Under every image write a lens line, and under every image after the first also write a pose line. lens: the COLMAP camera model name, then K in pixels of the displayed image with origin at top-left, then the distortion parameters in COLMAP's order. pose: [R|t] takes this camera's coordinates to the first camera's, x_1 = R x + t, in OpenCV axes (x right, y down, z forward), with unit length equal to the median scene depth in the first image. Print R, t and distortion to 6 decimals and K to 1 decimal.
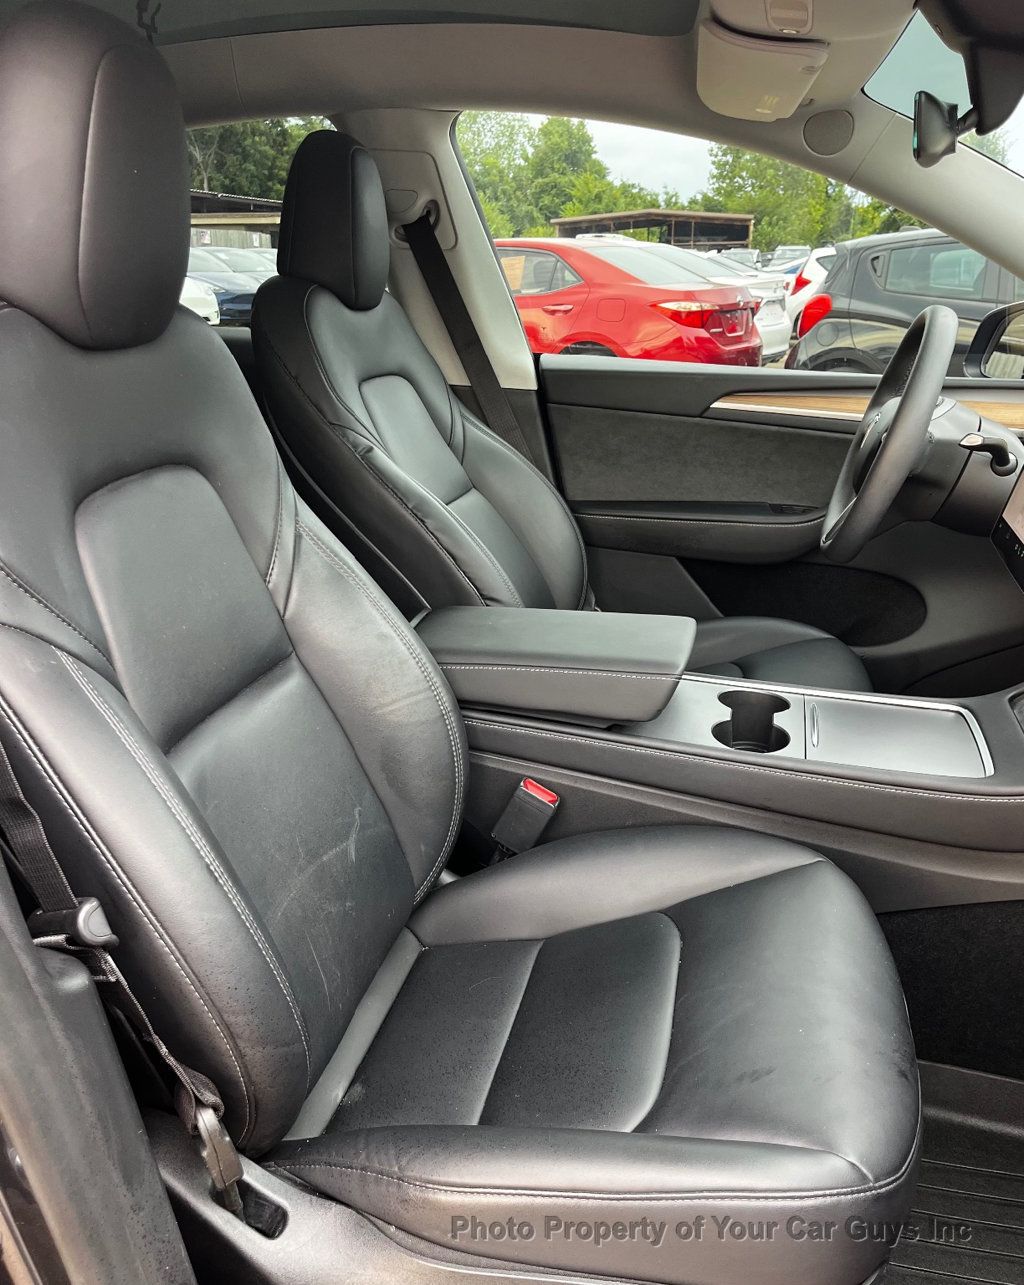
lens RADIAL K [[1282.9, 0, 510.6], [0, 1282.9, 676.0], [0, 0, 1]] dist [0.078338, -0.119018]
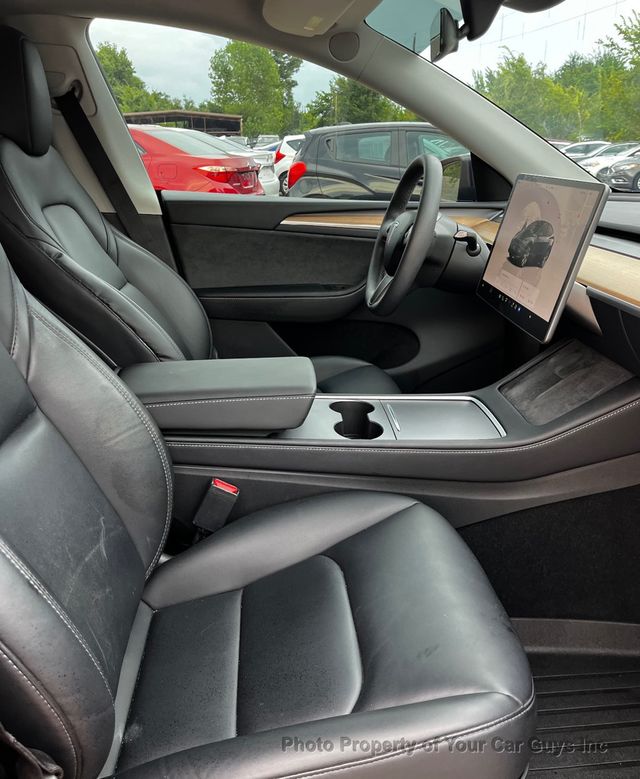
lens RADIAL K [[788.6, 0, 380.2], [0, 788.6, 386.6], [0, 0, 1]] dist [0.050648, -0.040614]
pose [[0.931716, -0.100076, 0.349128, -0.105331], [0.107887, 0.994159, -0.002946, 0.001087], [-0.346794, 0.040411, 0.937070, 0.104152]]
